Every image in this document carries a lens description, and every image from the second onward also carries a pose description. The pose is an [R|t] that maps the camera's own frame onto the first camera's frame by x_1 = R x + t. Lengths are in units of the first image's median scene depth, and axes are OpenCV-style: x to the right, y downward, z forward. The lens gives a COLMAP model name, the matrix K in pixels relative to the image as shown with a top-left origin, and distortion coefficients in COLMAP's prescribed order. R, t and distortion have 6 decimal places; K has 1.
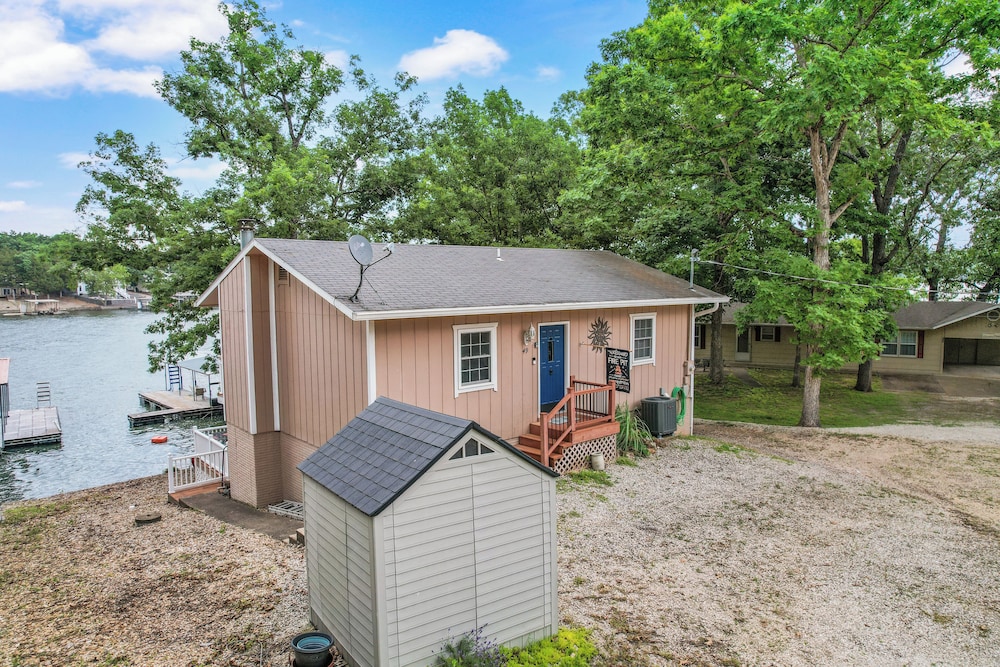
lens RADIAL K [[635.9, 0, 503.3], [0, 635.9, 316.4], [0, 0, 1]] dist [-0.039367, 0.030129]
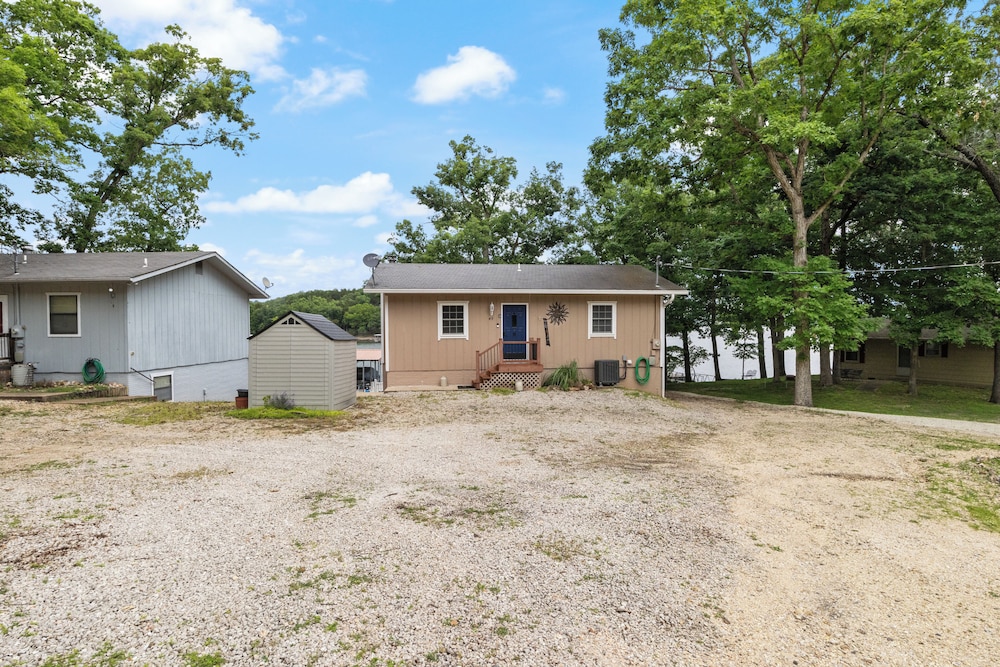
lens RADIAL K [[498.7, 0, 502.3], [0, 498.7, 337.3], [0, 0, 1]] dist [0.008528, -0.006439]
pose [[0.818131, 0.015053, -0.574835, 0.494137], [-0.034602, 0.999135, -0.023083, 0.079915], [0.573990, 0.038775, 0.817944, -0.039493]]
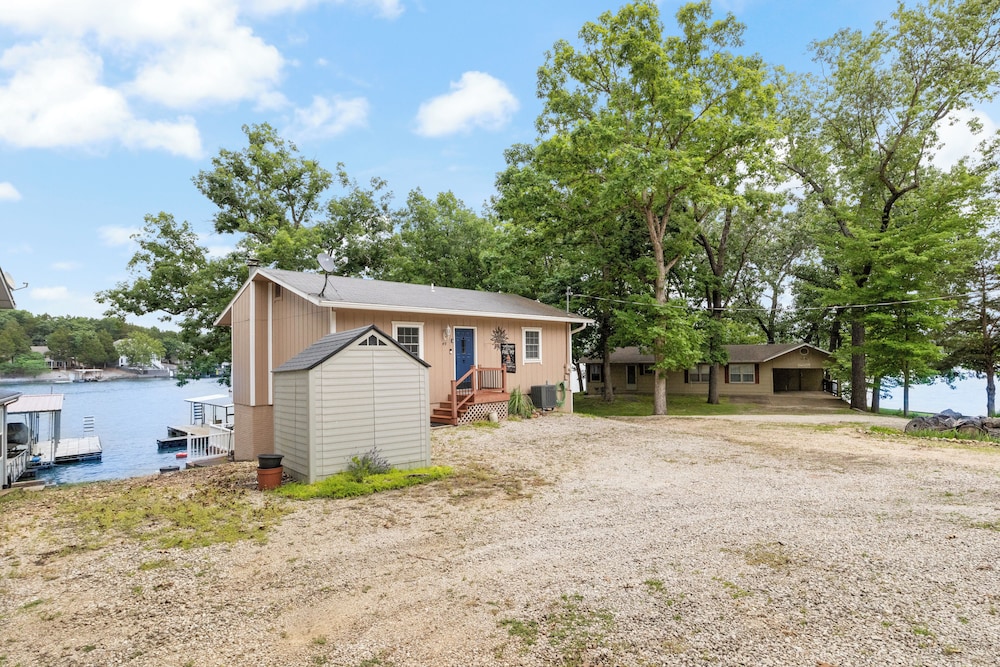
lens RADIAL K [[498.7, 0, 500.5], [0, 498.7, 334.7], [0, 0, 1]] dist [0.008528, -0.006439]
pose [[0.998379, -0.006470, 0.056544, 0.060032], [0.012211, 0.994732, -0.101783, 0.091887], [-0.055588, 0.102308, 0.993198, -0.097086]]
